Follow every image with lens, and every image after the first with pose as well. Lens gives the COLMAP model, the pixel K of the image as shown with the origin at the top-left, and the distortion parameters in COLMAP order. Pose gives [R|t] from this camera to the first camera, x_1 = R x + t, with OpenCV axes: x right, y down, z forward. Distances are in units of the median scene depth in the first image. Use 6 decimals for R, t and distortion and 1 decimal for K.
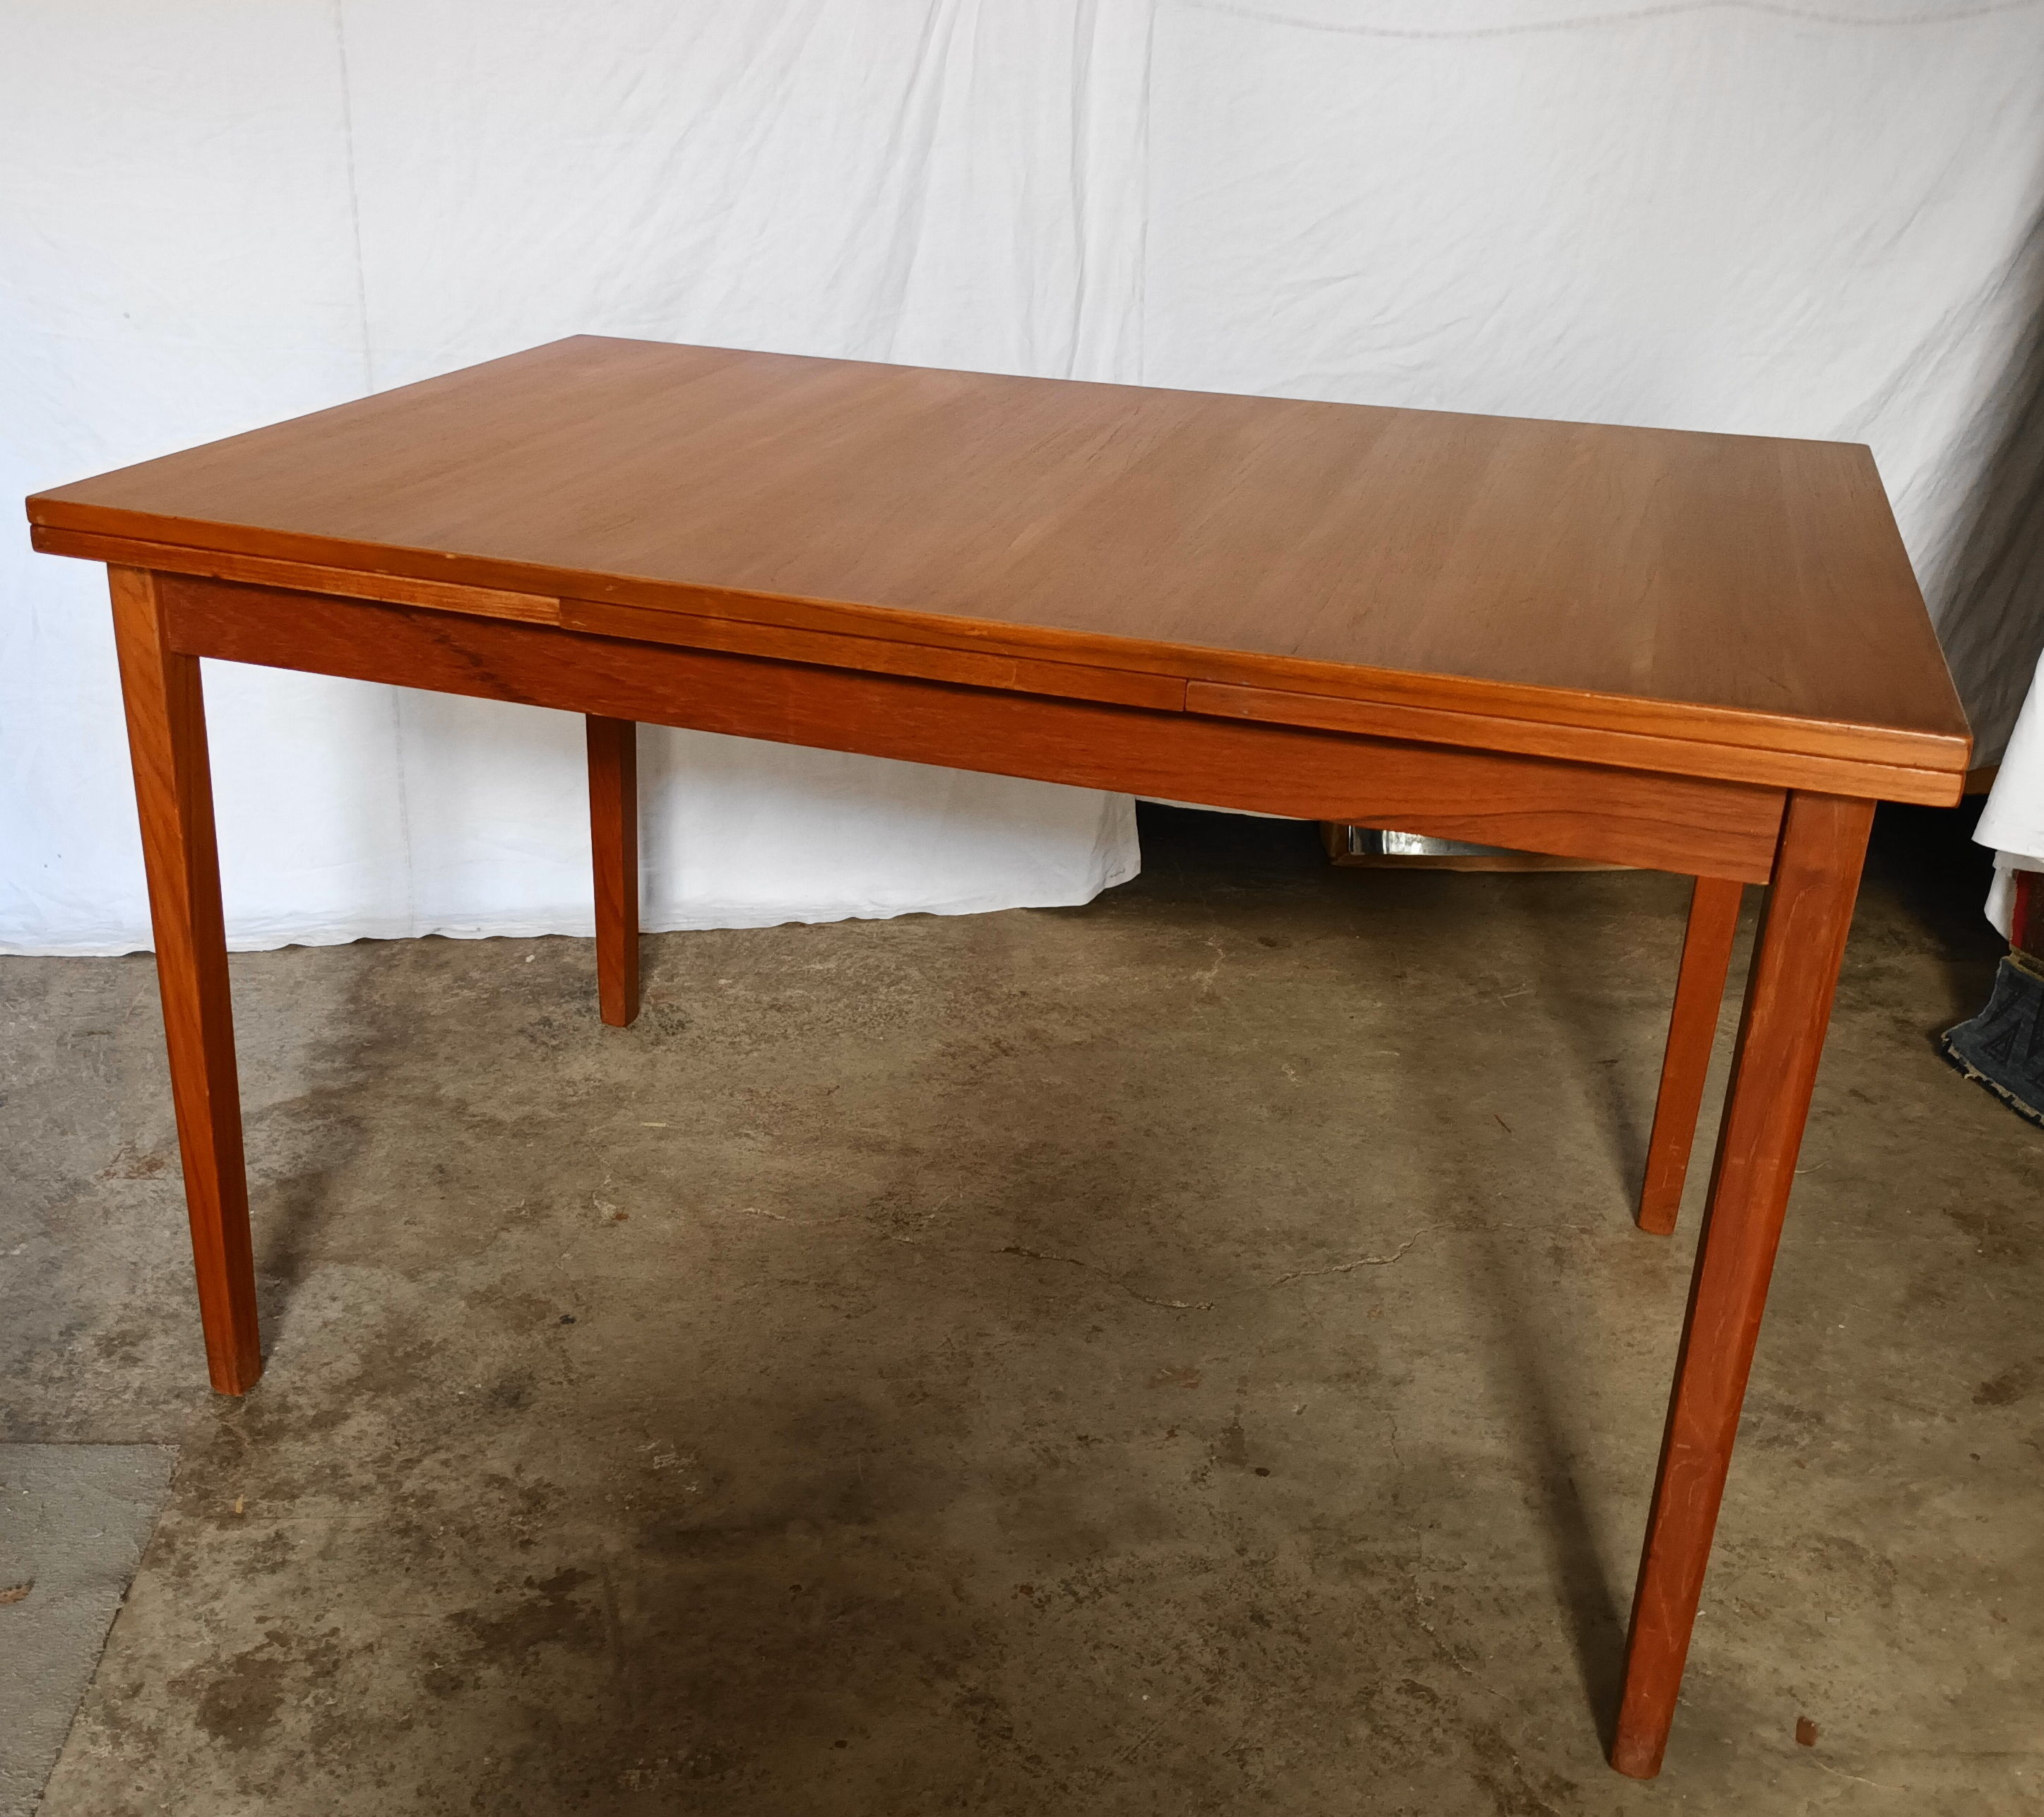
lens RADIAL K [[2134.5, 0, 913.2], [0, 2134.5, 861.2], [0, 0, 1]] dist [0.026848, 0.000000]
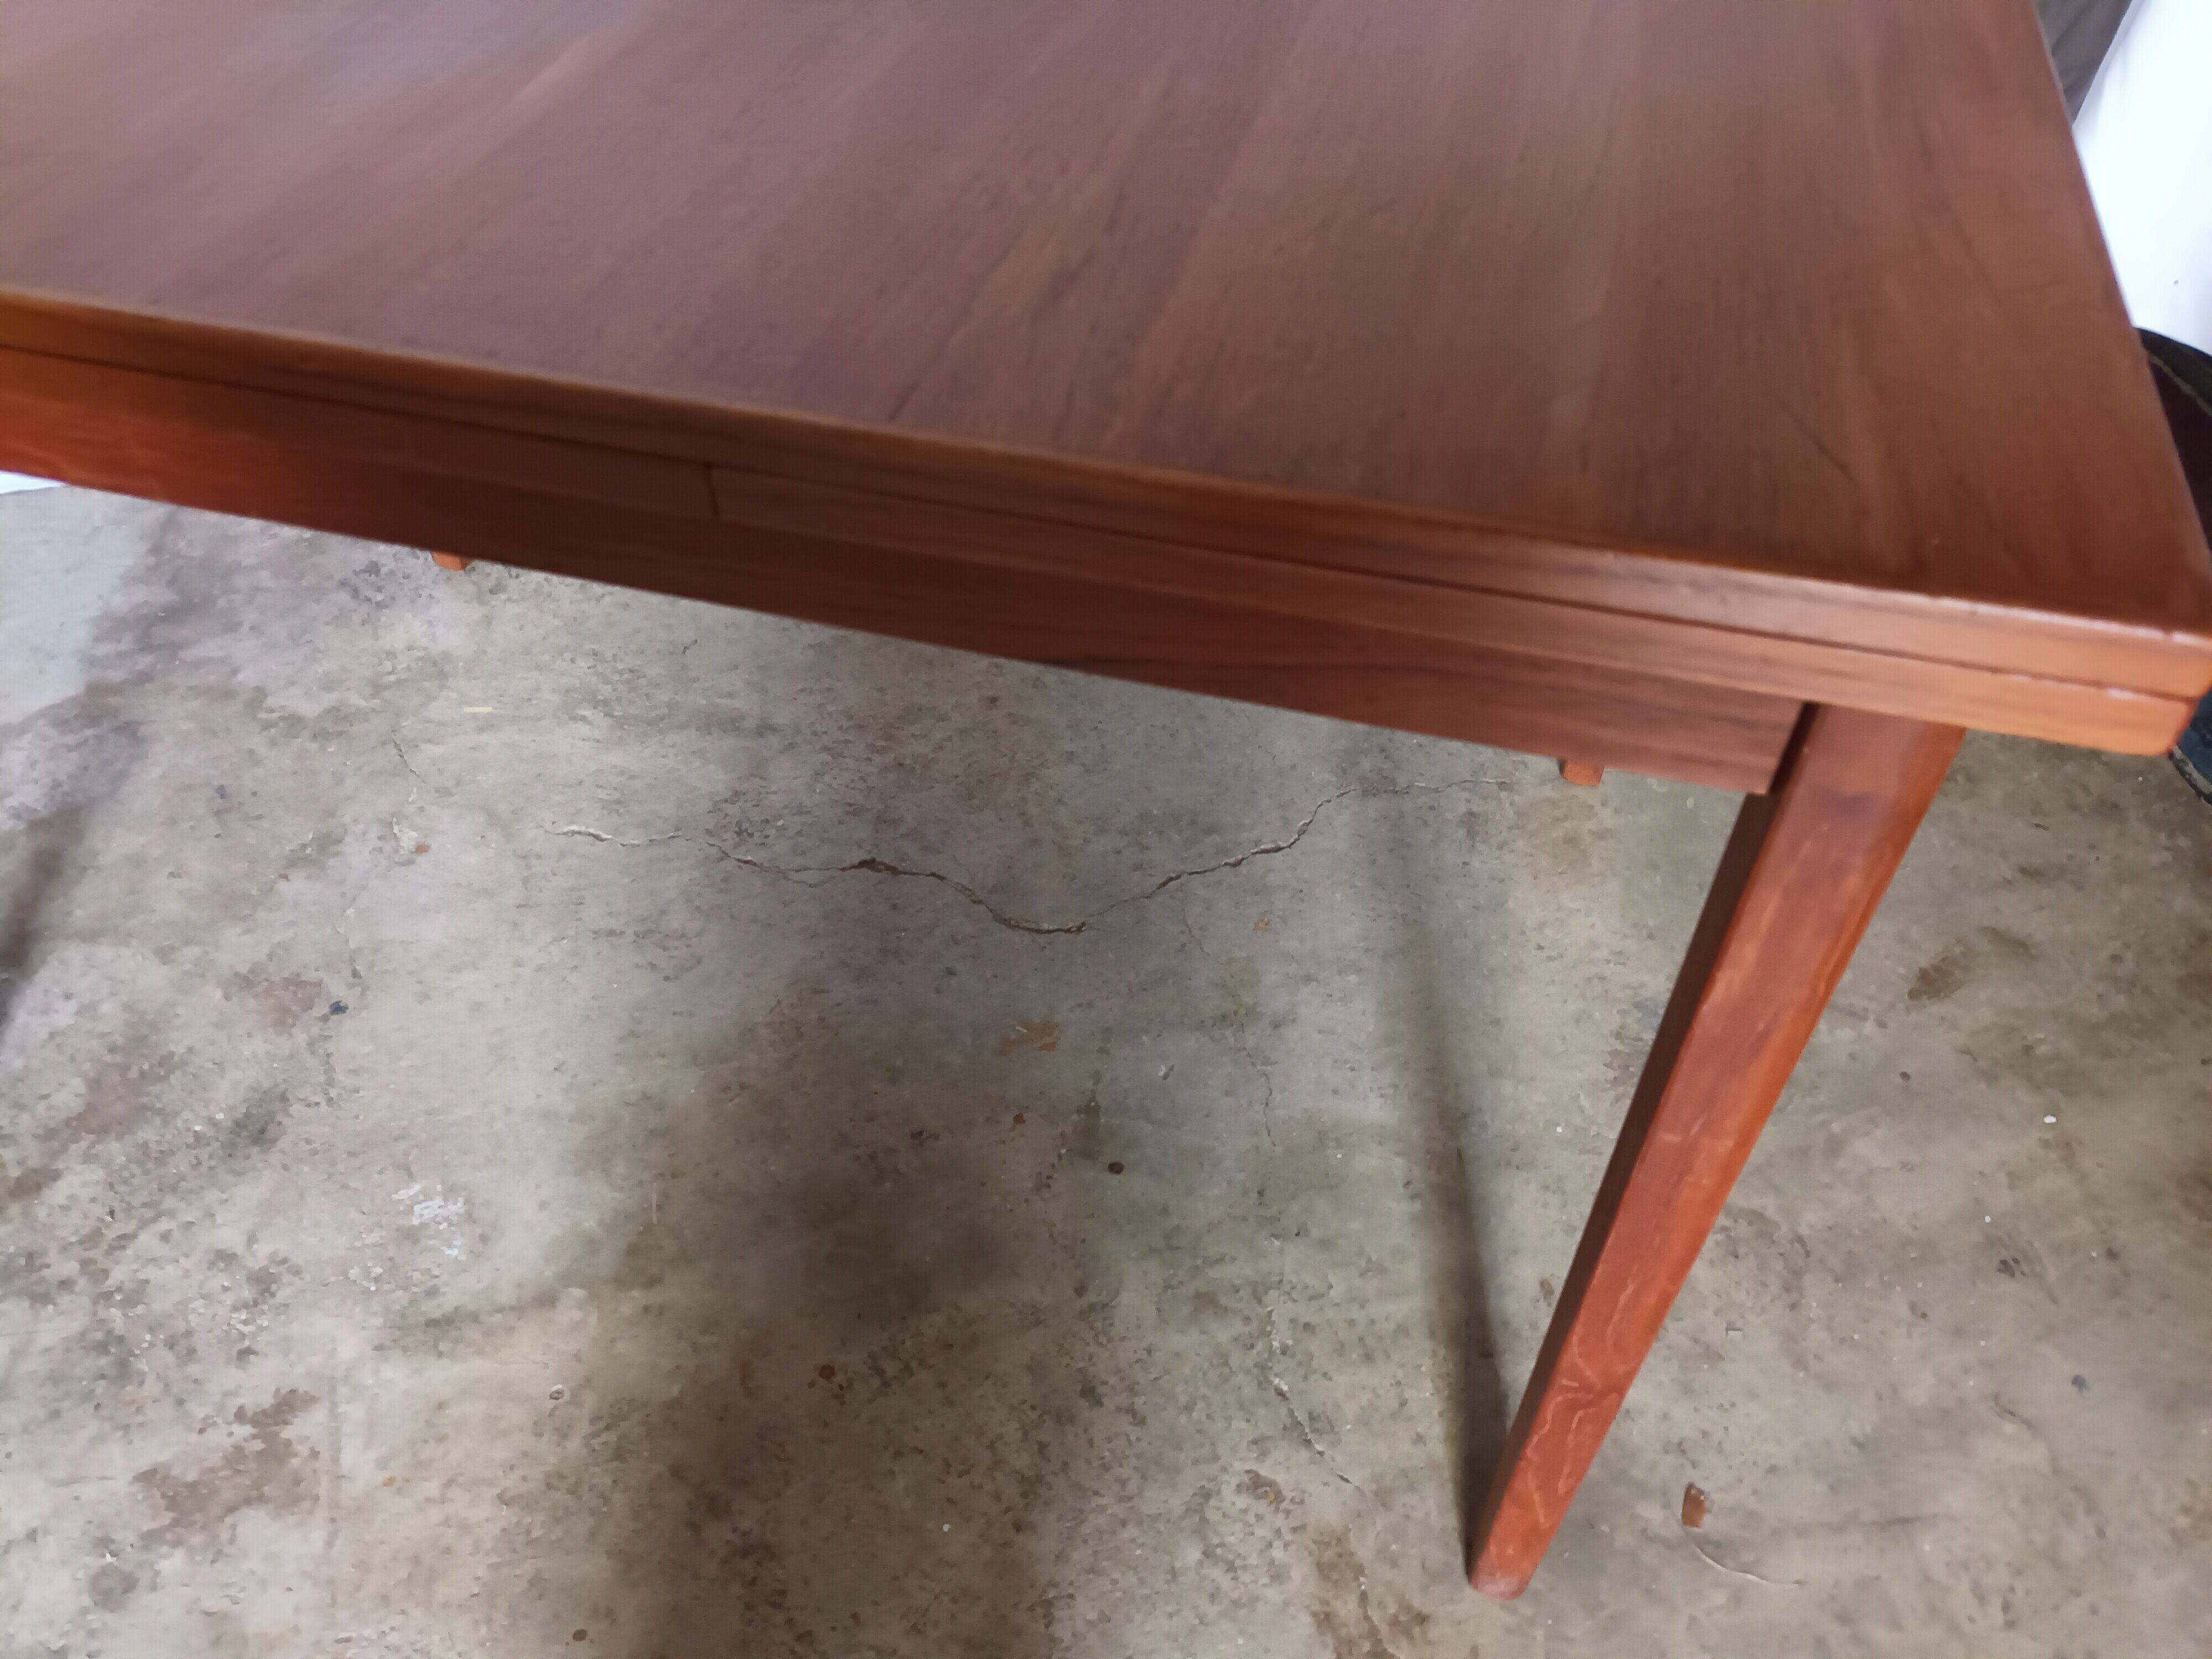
lens RADIAL K [[1621.6, 0, 1106.9], [0, 1621.6, 844.6], [0, 0, 1]] dist [0.044603, -0.048229]
pose [[0.997624, -0.064512, 0.024186, 0.131097], [0.049423, 0.914681, 0.401144, -0.092937], [-0.048001, -0.398995, 0.915696, 0.376938]]
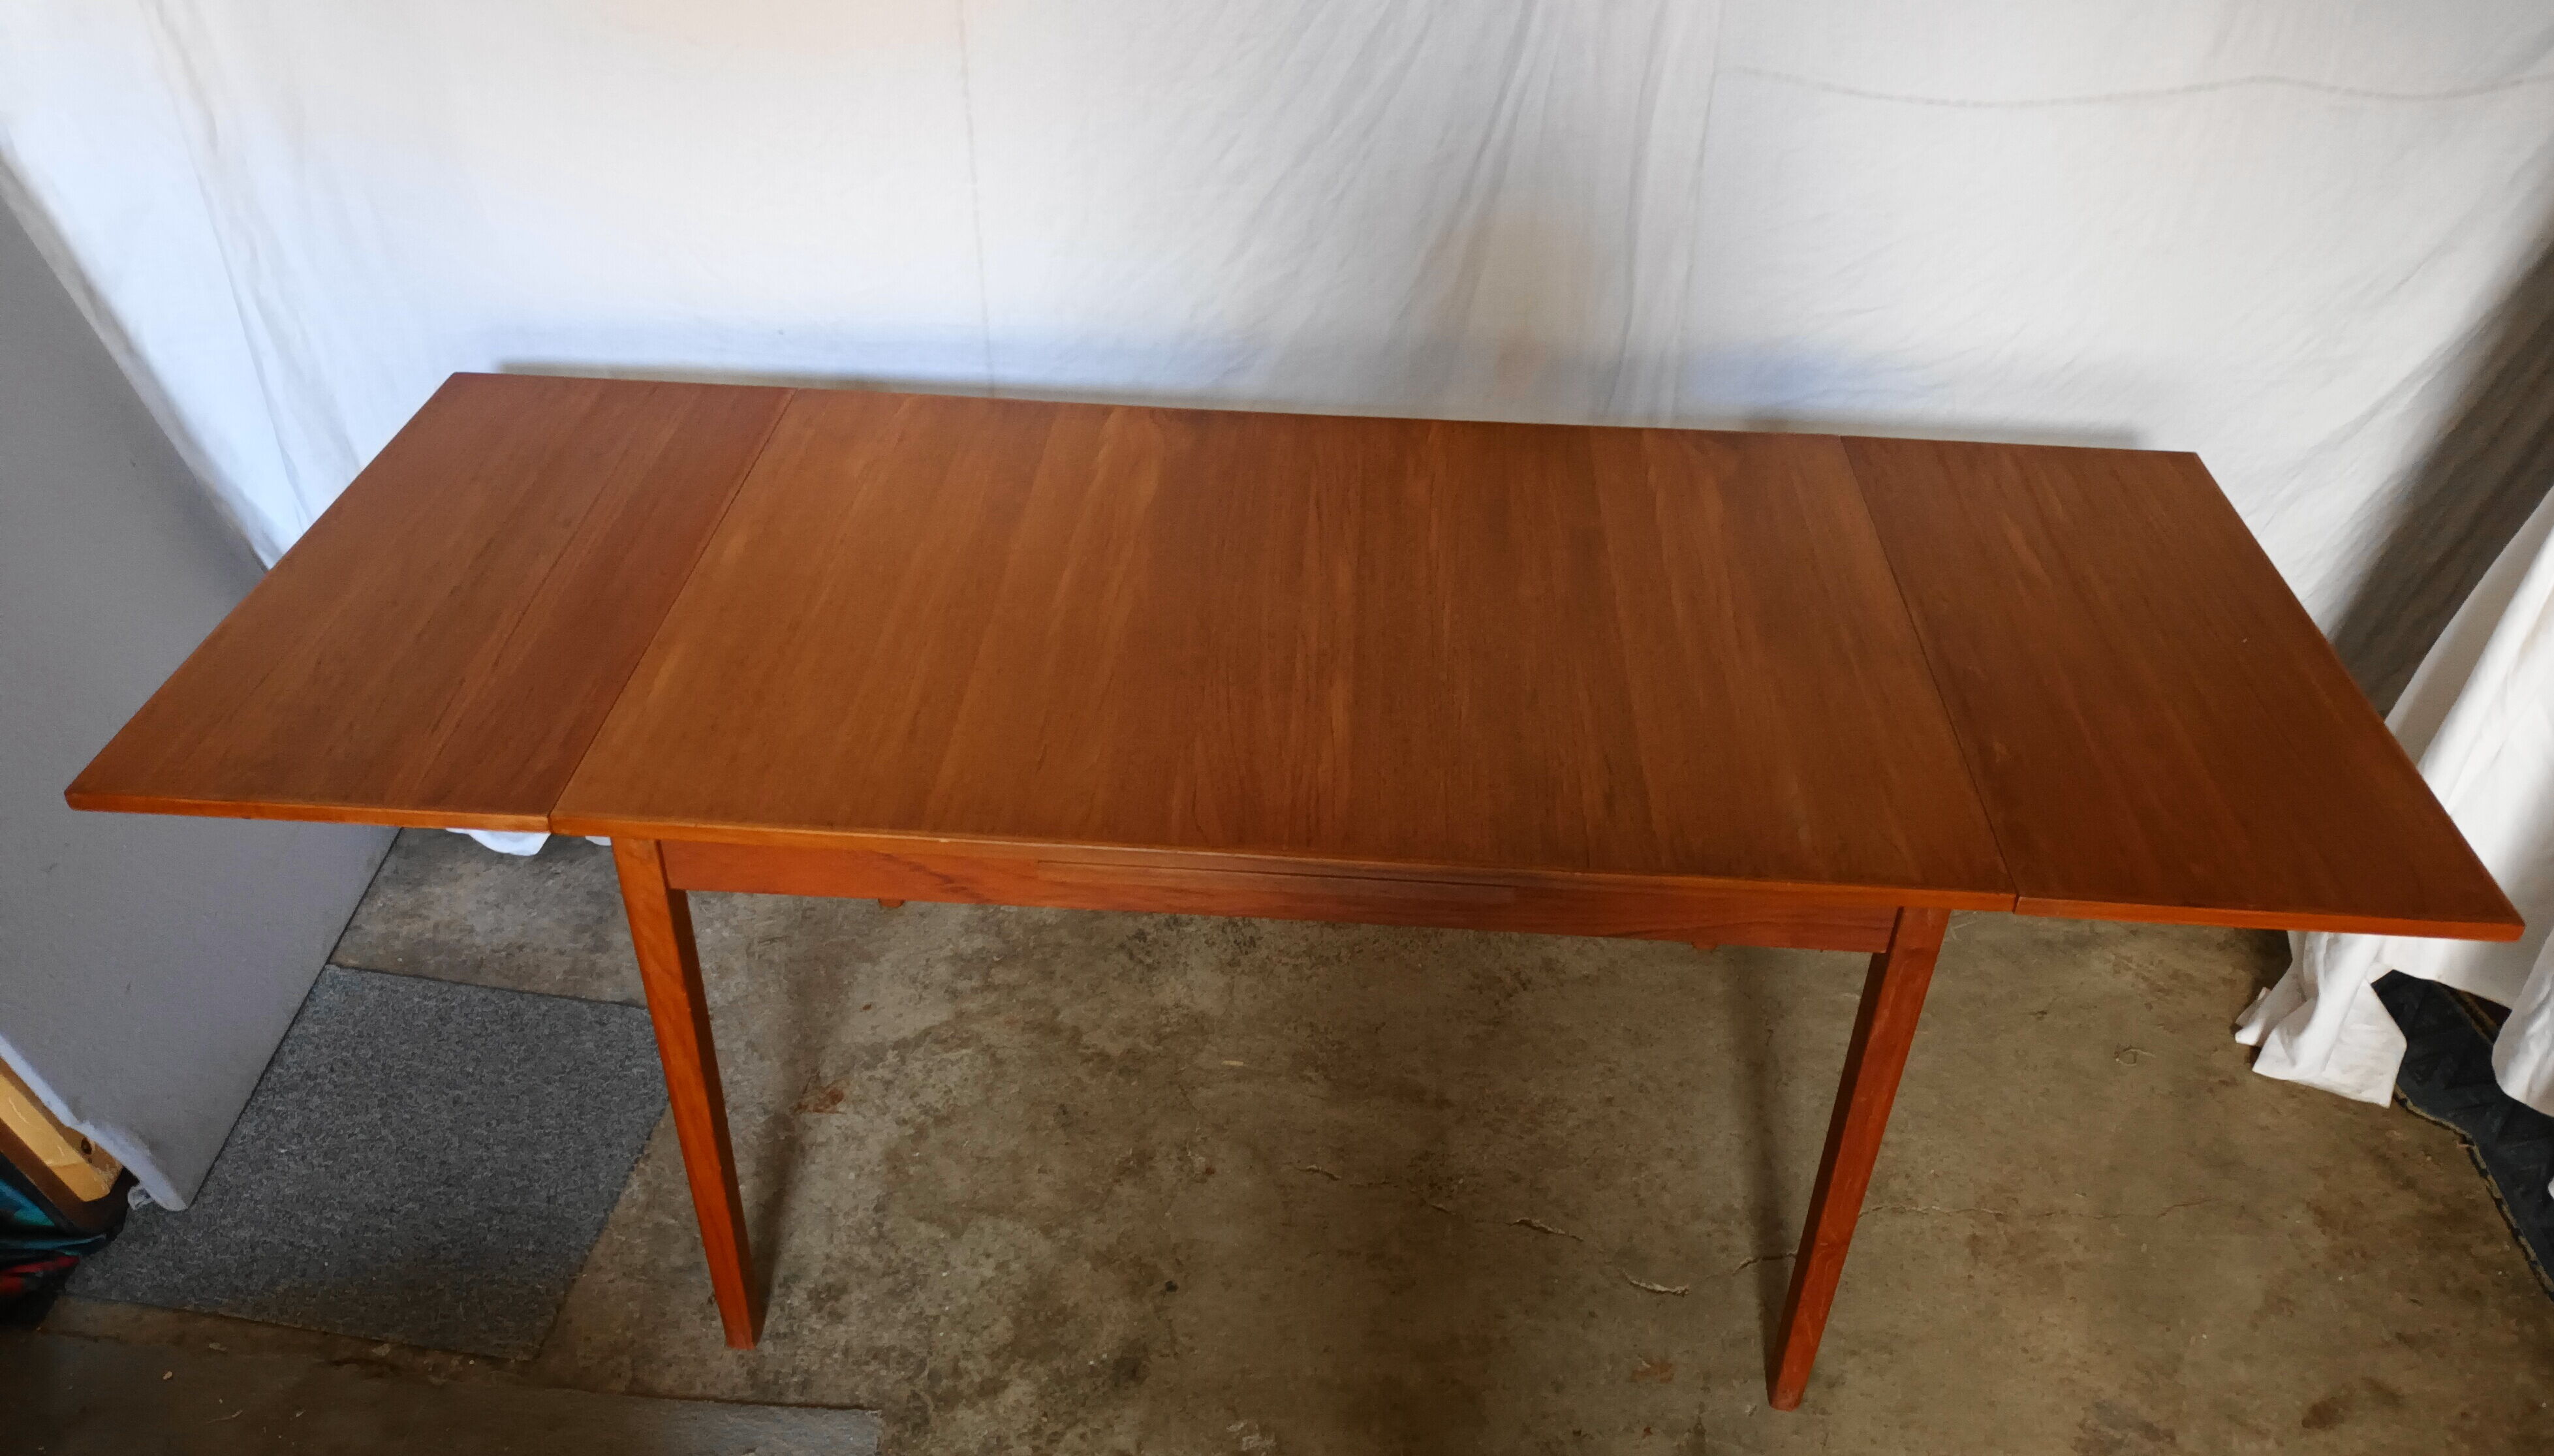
lens RADIAL K [[1967.1, 0, 1301.8], [0, 1967.1, 700.0], [0, 0, 1]] dist [0.041798, -0.026657]
pose [[0.997914, 0.039591, -0.050992, -0.036408], [-0.027177, 0.974105, 0.224458, -0.364865], [0.058558, -0.222604, 0.973149, -0.051358]]
